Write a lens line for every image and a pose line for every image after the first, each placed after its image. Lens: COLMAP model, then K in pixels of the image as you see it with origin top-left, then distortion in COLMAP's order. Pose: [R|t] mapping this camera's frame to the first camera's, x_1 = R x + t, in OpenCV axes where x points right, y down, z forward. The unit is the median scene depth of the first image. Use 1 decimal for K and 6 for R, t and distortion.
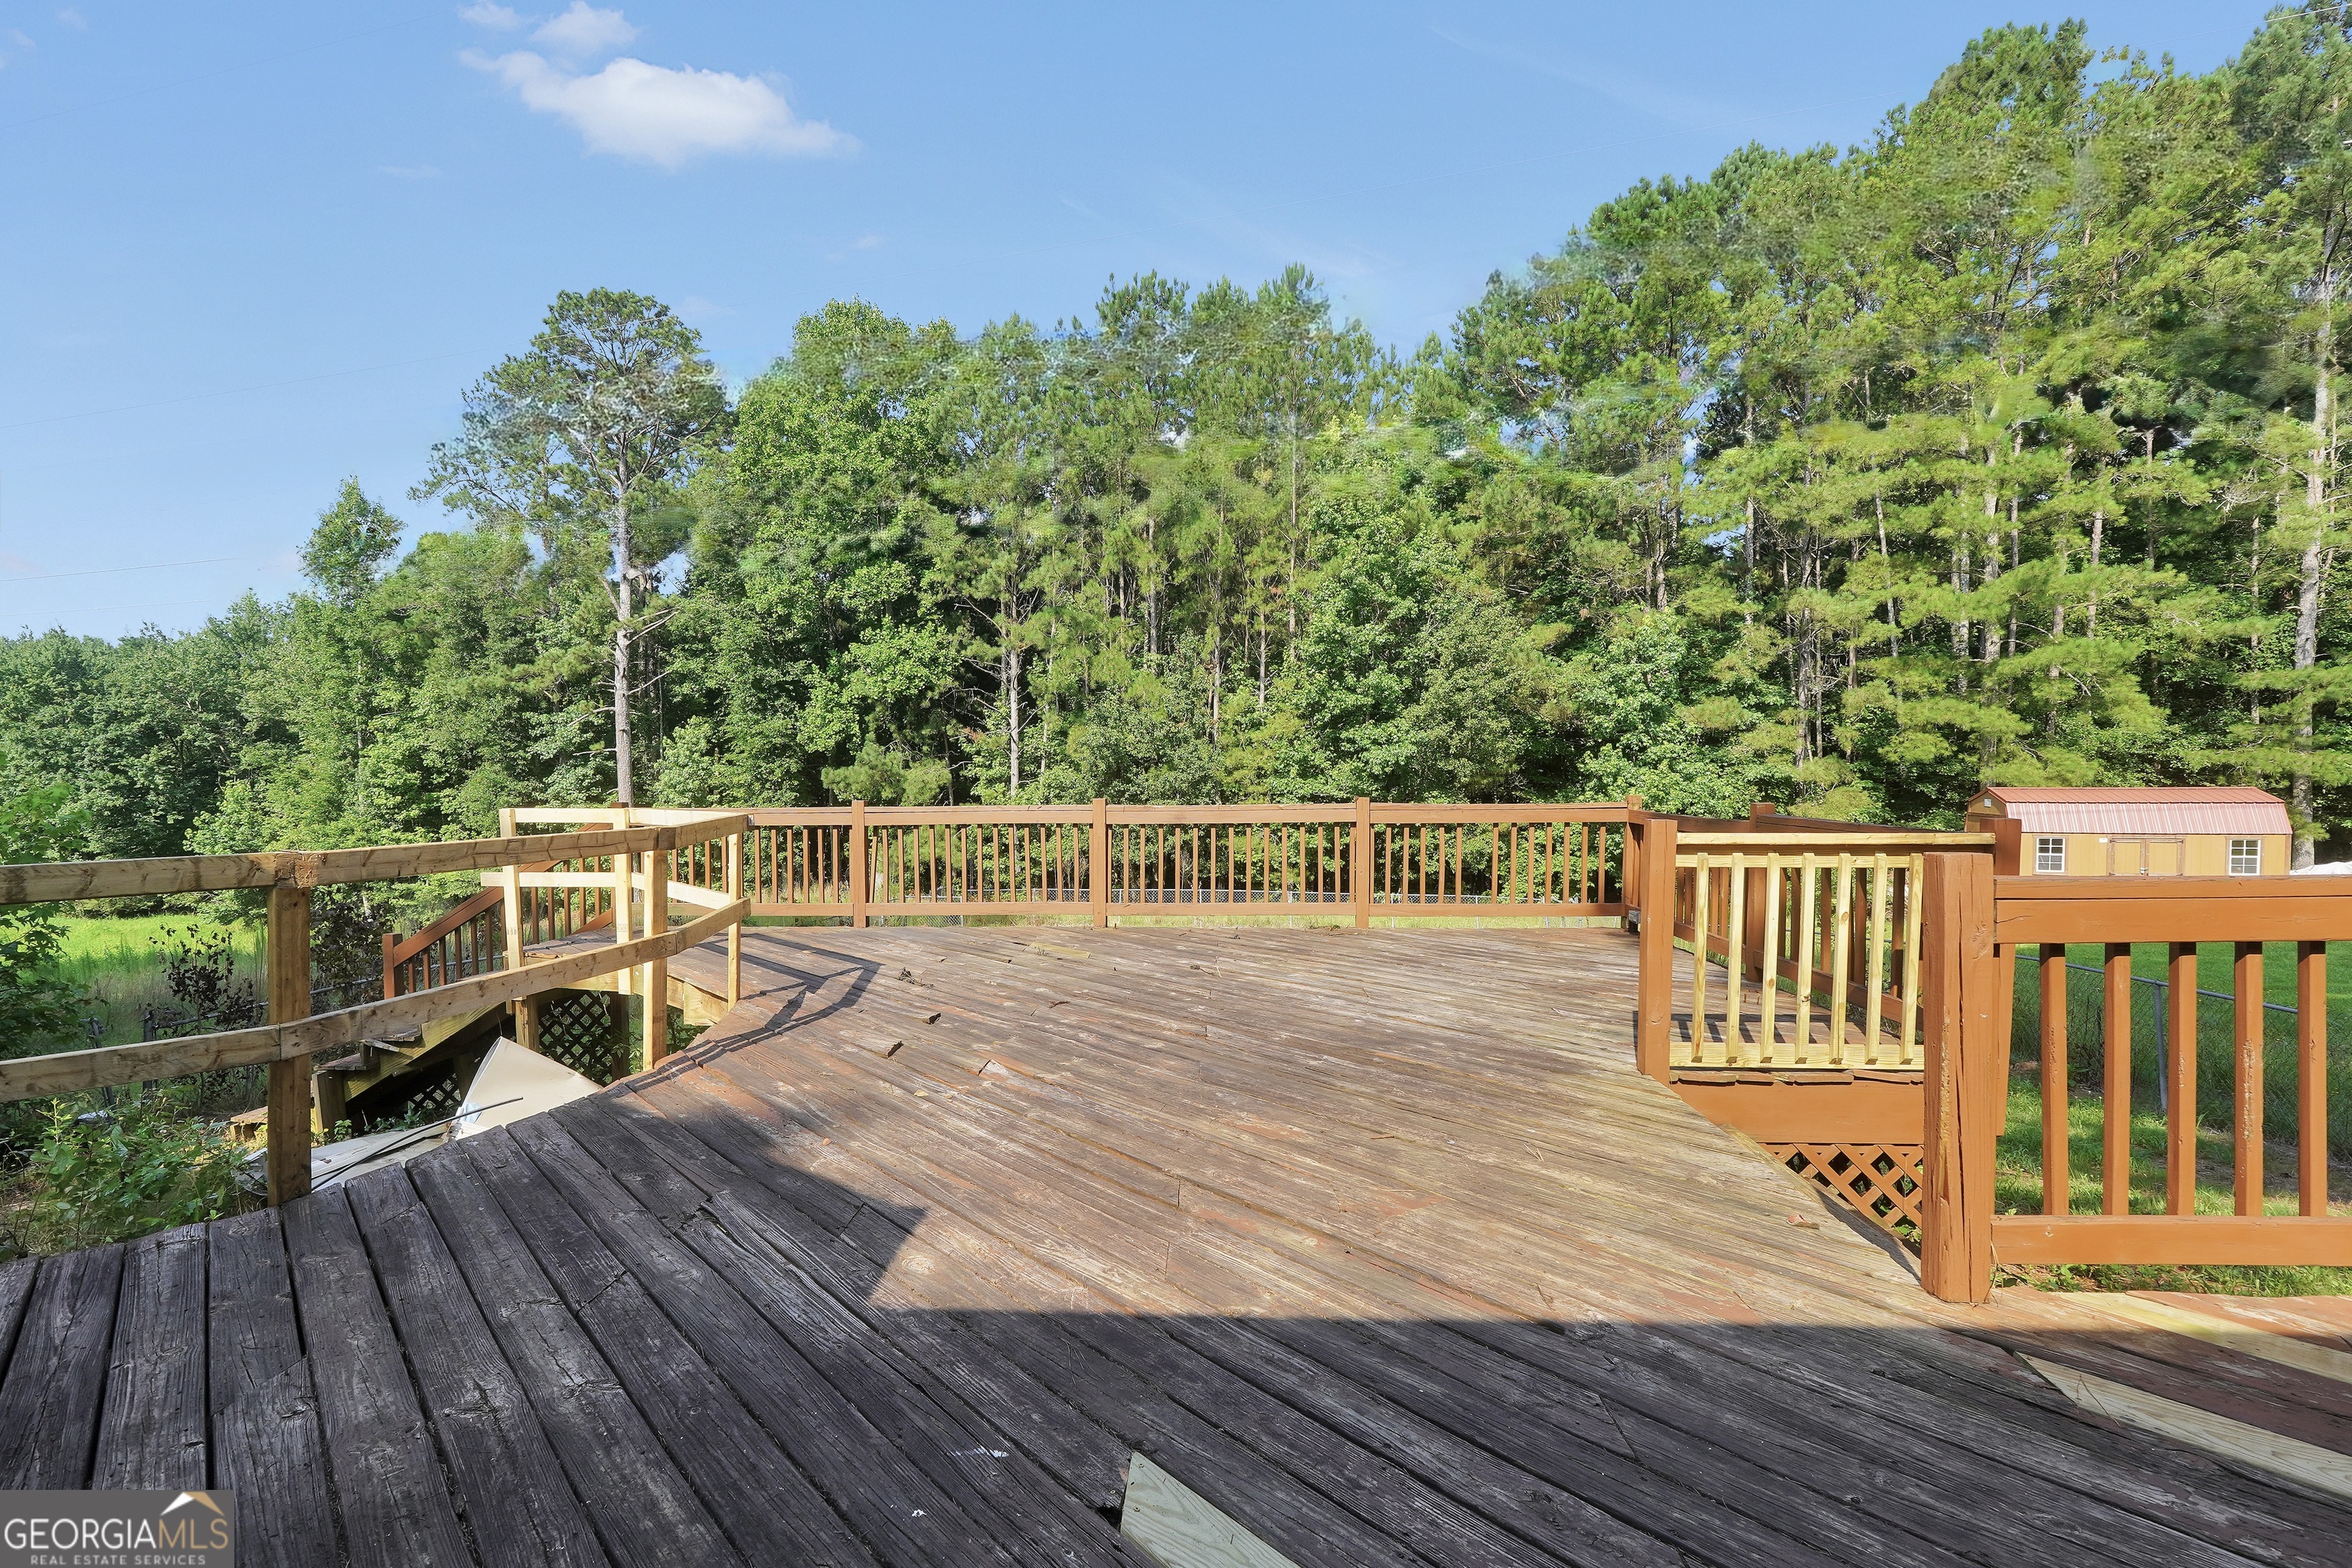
lens RADIAL K [[1088.7, 0, 1169.1], [0, 1088.7, 814.8], [0, 0, 1]] dist [-0.014392, 0.005732]
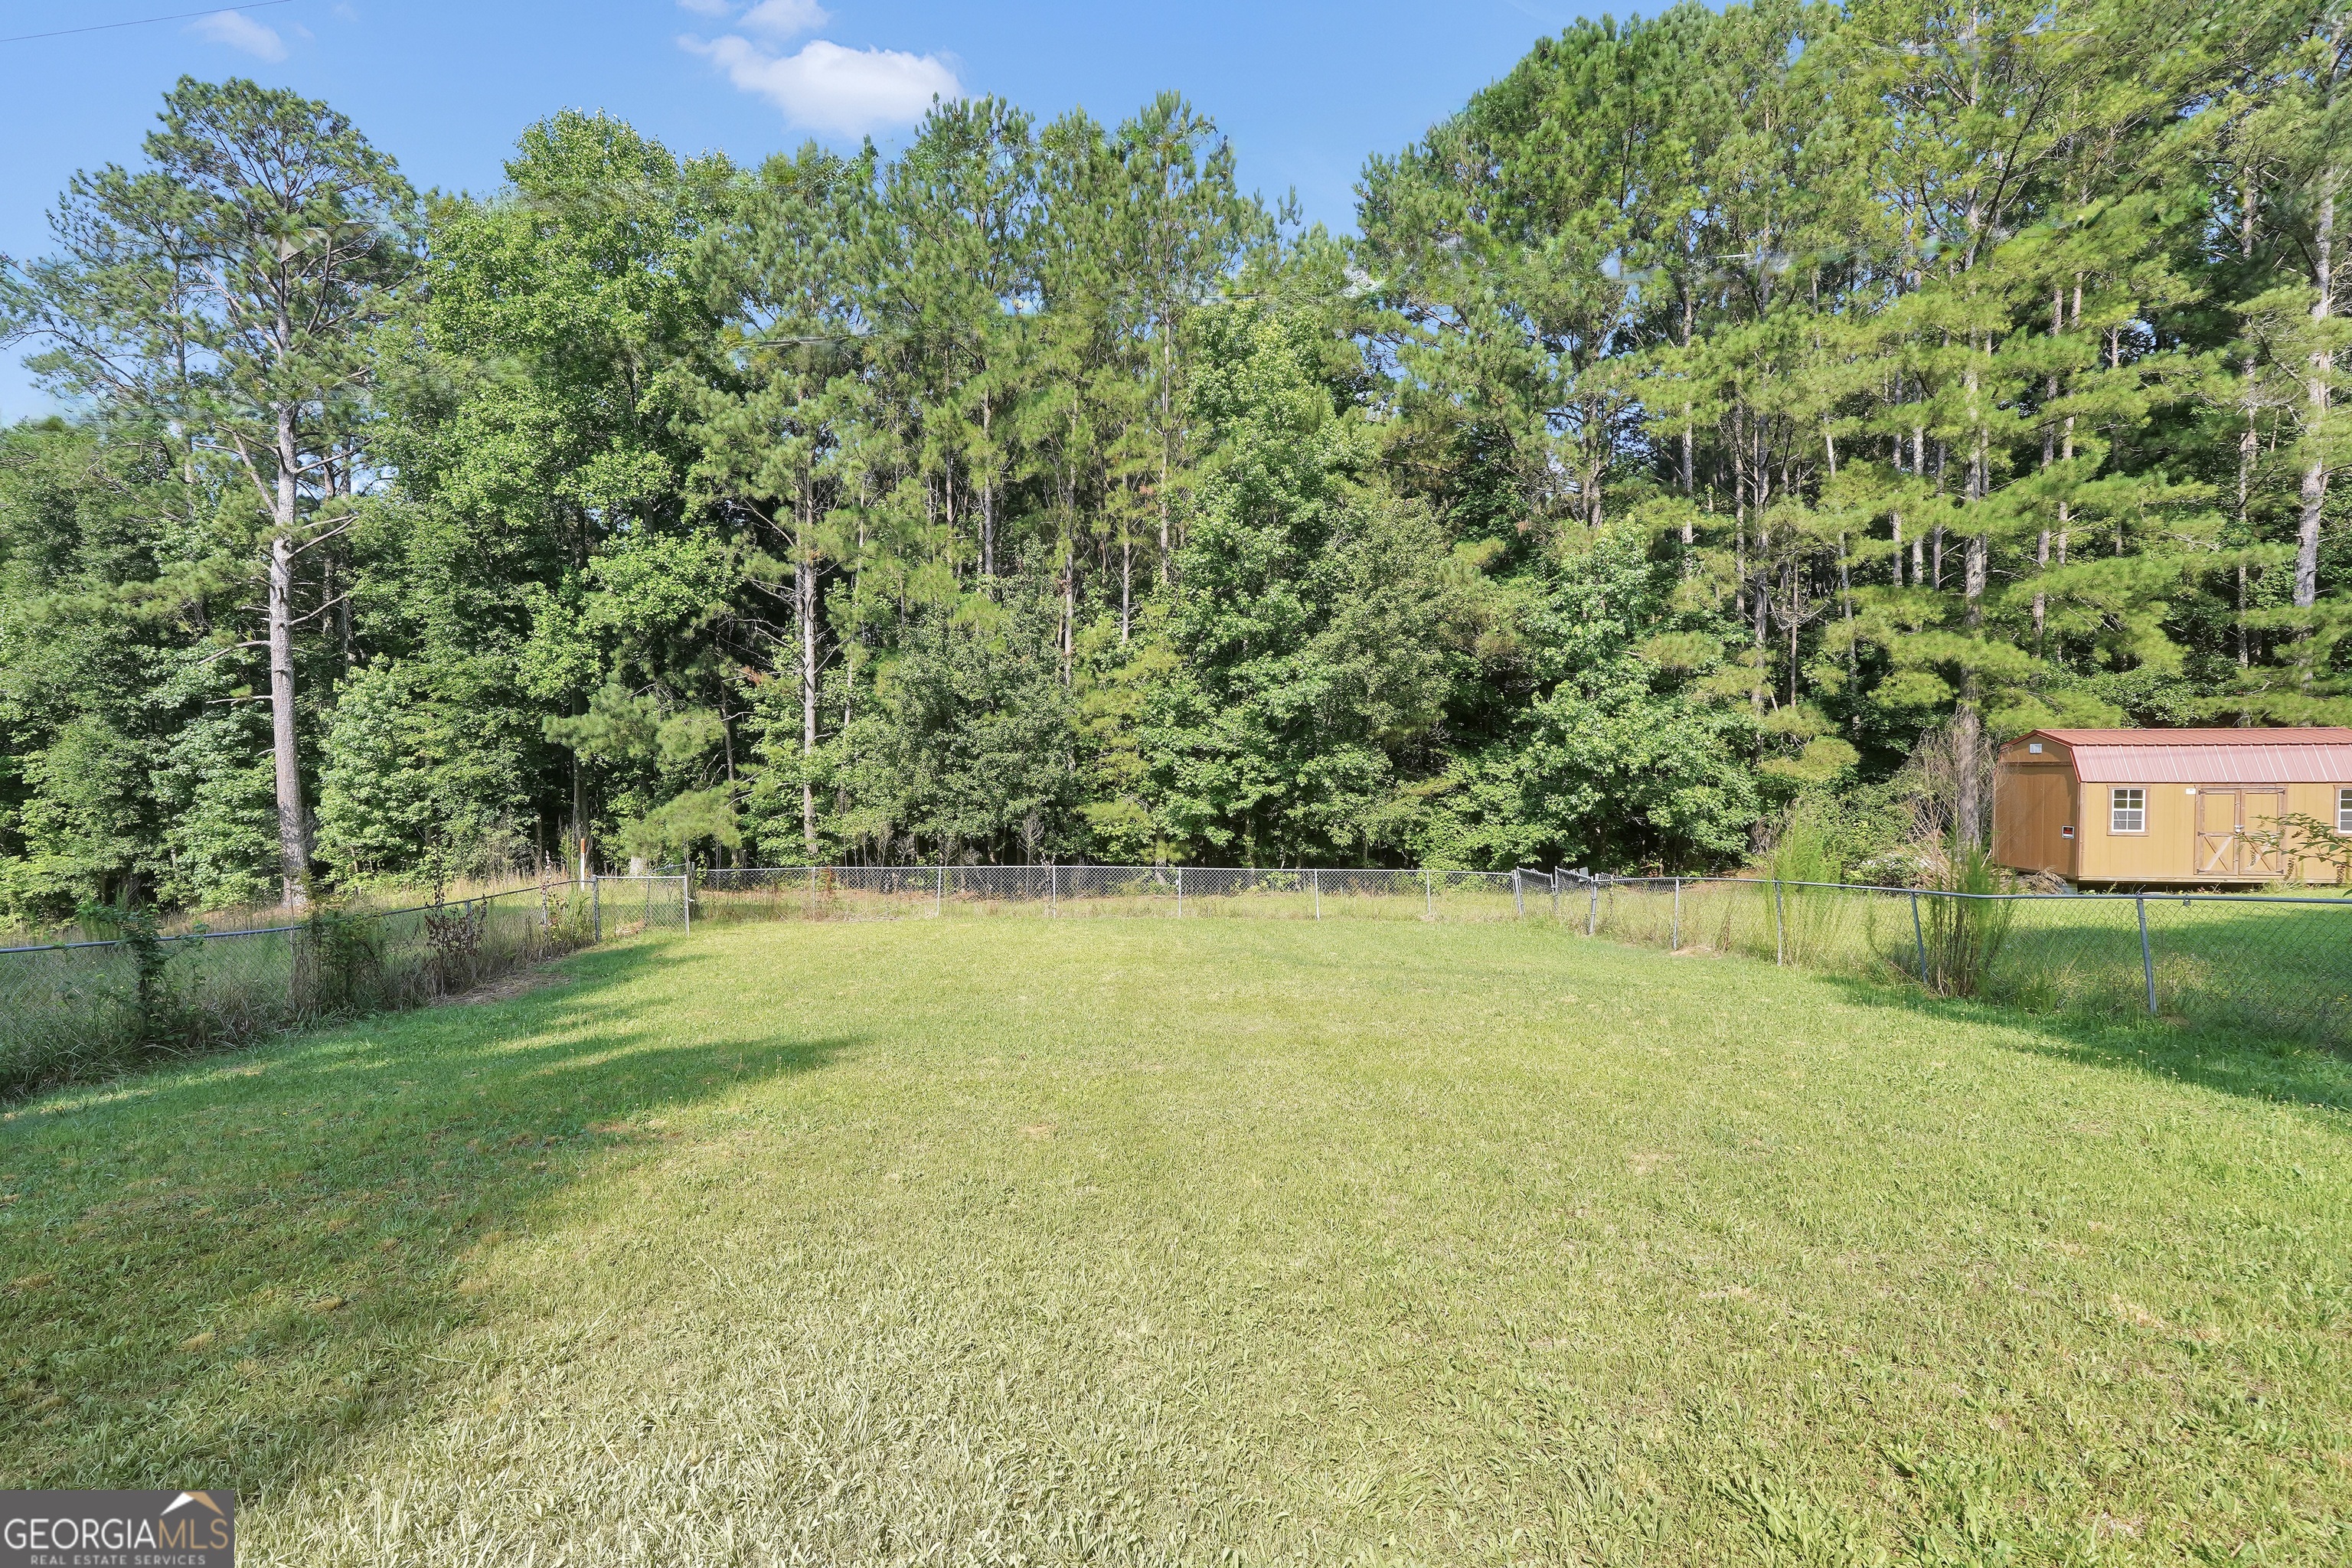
lens RADIAL K [[1058.3, 0, 1155.8], [0, 1058.3, 797.4], [0, 0, 1]] dist [-0.009469, 0.003467]
pose [[0.990337, -0.000091, 0.138679, -0.000922], [0.001918, 0.999913, -0.013041, 0.023754], [-0.138665, 0.013181, 0.990252, 0.217900]]
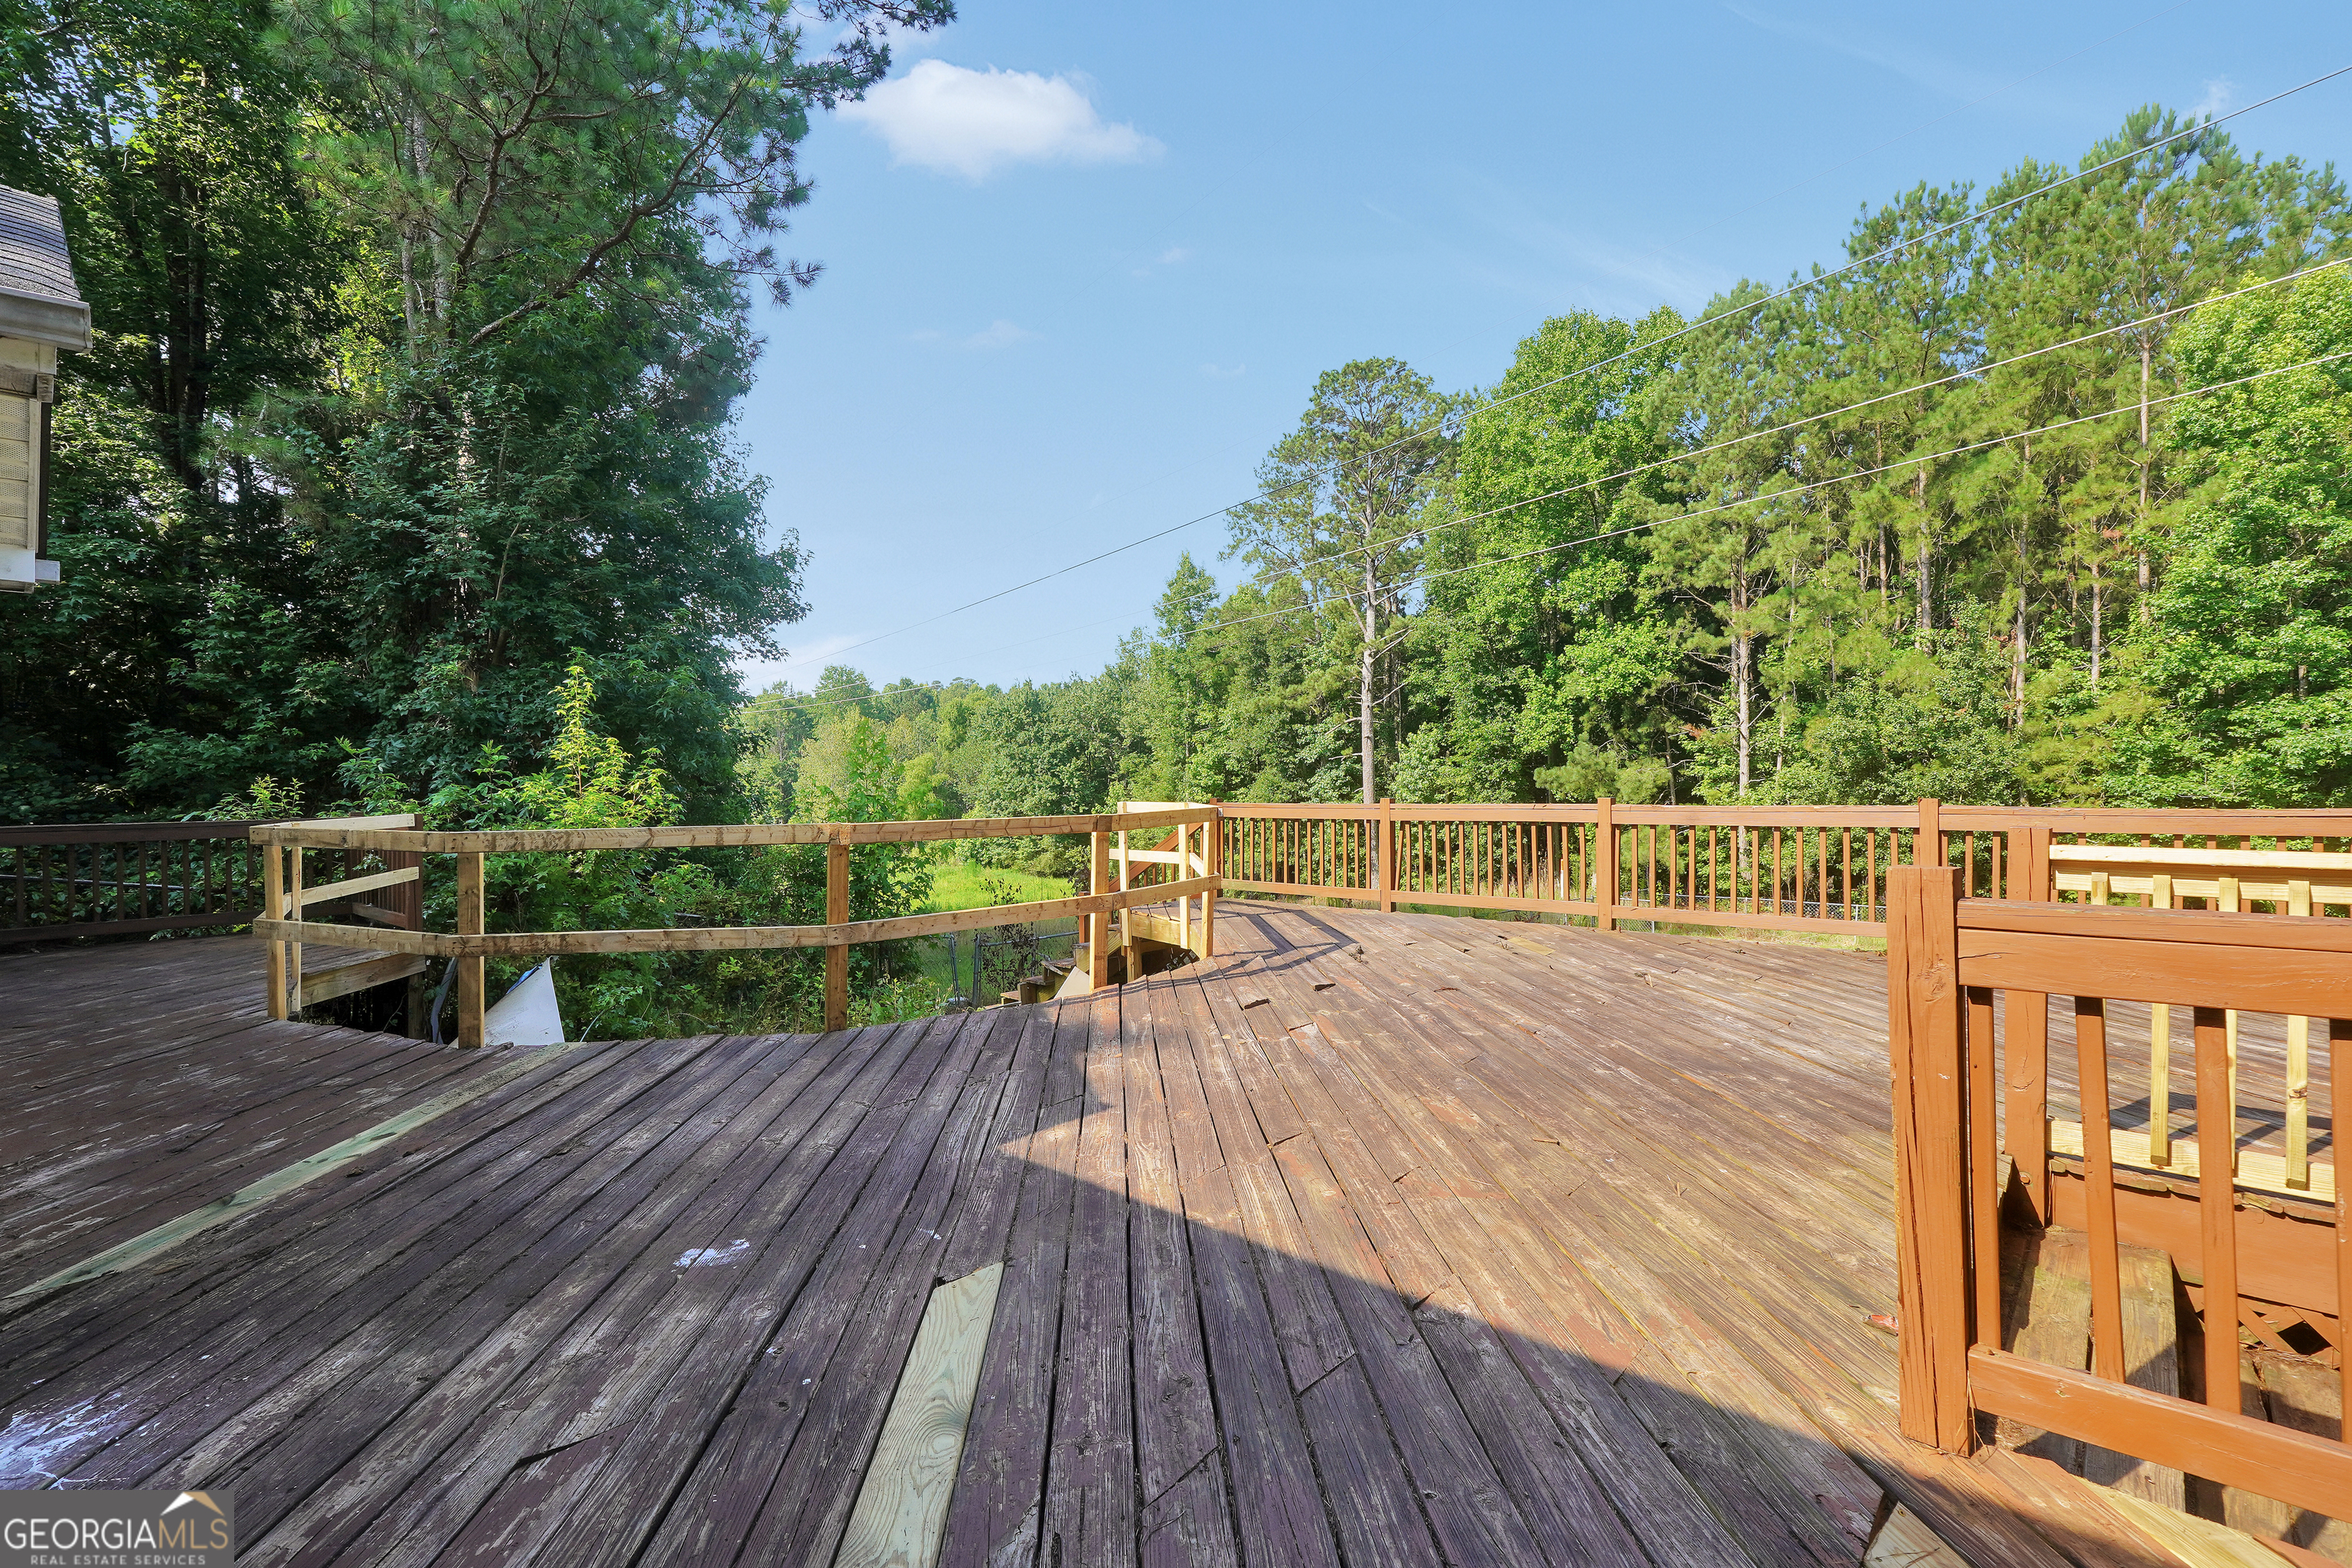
lens RADIAL K [[1055.2, 0, 1169.1], [0, 1055.2, 783.0], [0, 0, 1]] dist [-0.013493, 0.005472]
pose [[0.777921, -0.001919, -0.628359, 0.039407], [-0.016334, 0.999596, -0.023275, 0.000043], [0.628150, 0.028370, 0.777575, 0.002718]]
